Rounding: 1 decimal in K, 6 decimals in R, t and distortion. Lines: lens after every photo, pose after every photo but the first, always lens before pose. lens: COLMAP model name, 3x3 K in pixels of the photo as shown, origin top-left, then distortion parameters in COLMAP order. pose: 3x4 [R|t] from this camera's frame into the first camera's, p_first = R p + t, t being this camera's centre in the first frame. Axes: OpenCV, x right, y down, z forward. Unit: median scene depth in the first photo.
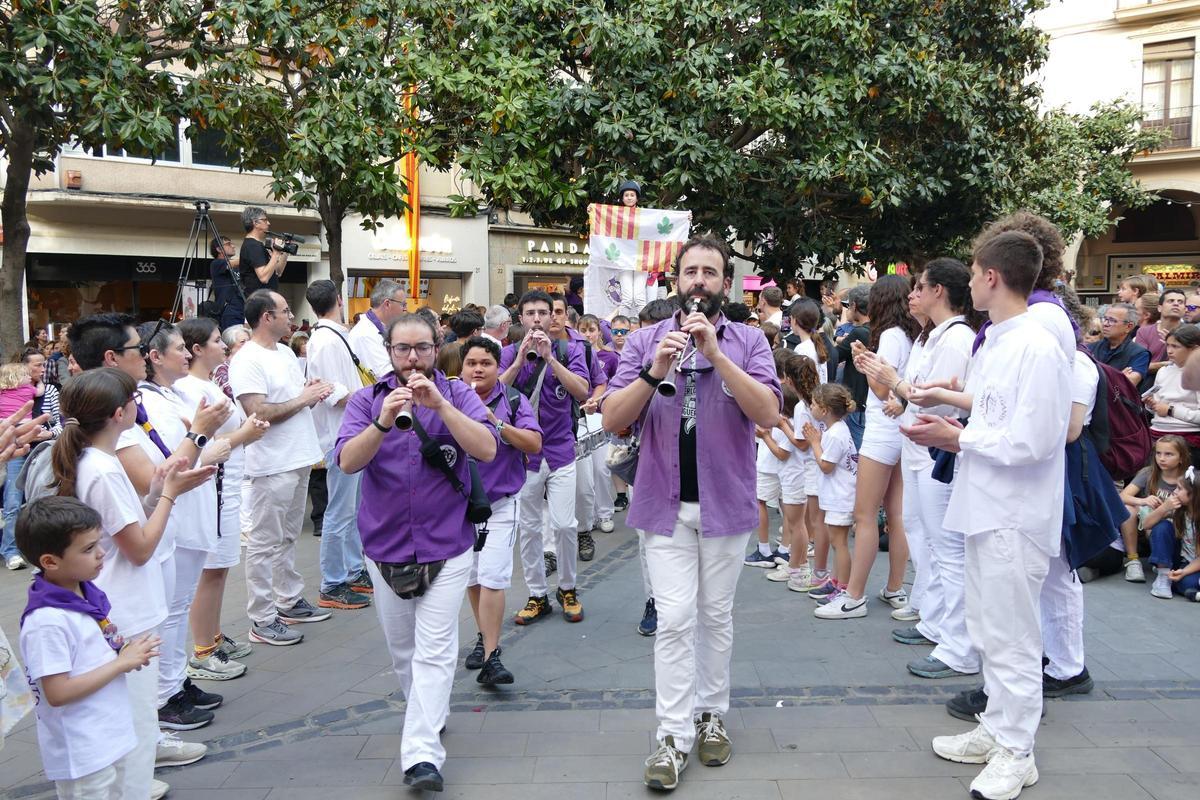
lens RADIAL K [[849.5, 0, 603.0], [0, 849.5, 393.1], [0, 0, 1]] dist [-0.030213, -0.000869]
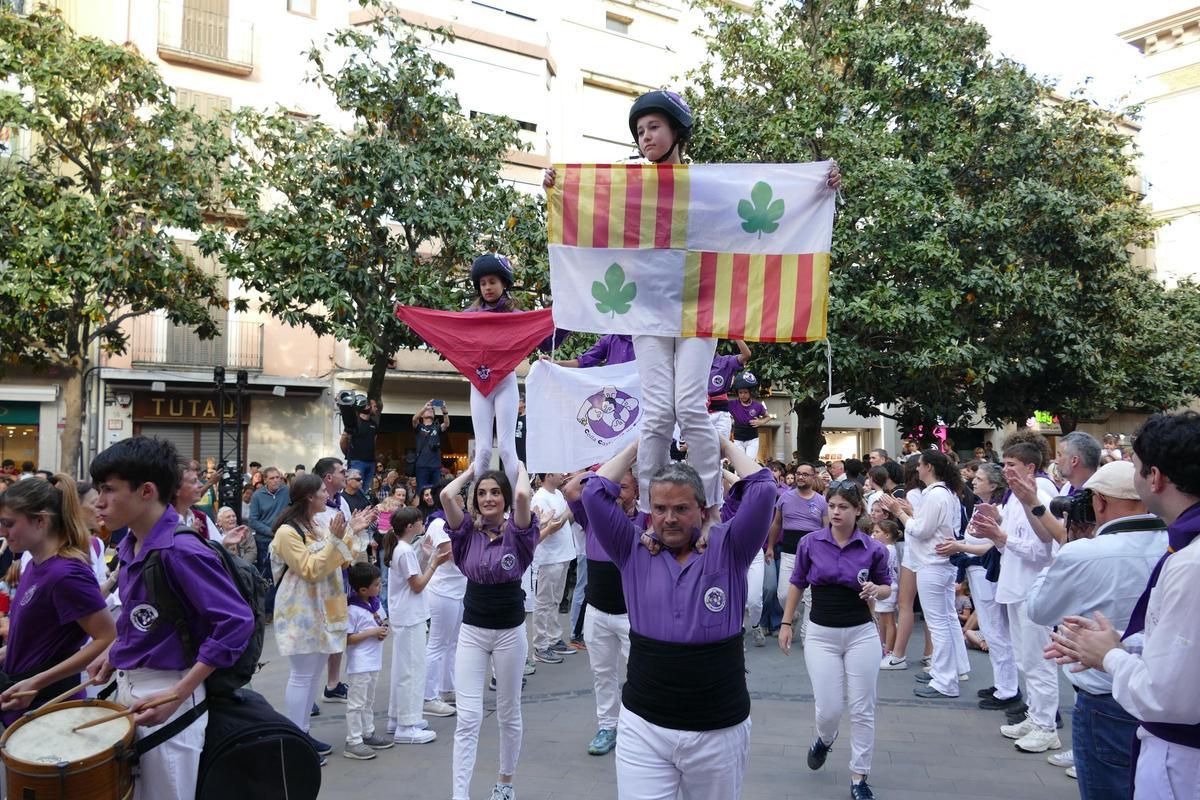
lens RADIAL K [[849.5, 0, 603.0], [0, 849.5, 393.1], [0, 0, 1]] dist [-0.030213, -0.000869]
pose [[0.971919, -0.009419, -0.235126, 0.075233], [-0.026657, 0.988360, -0.149782, 0.003173], [0.233800, 0.151844, 0.960355, -0.397477]]
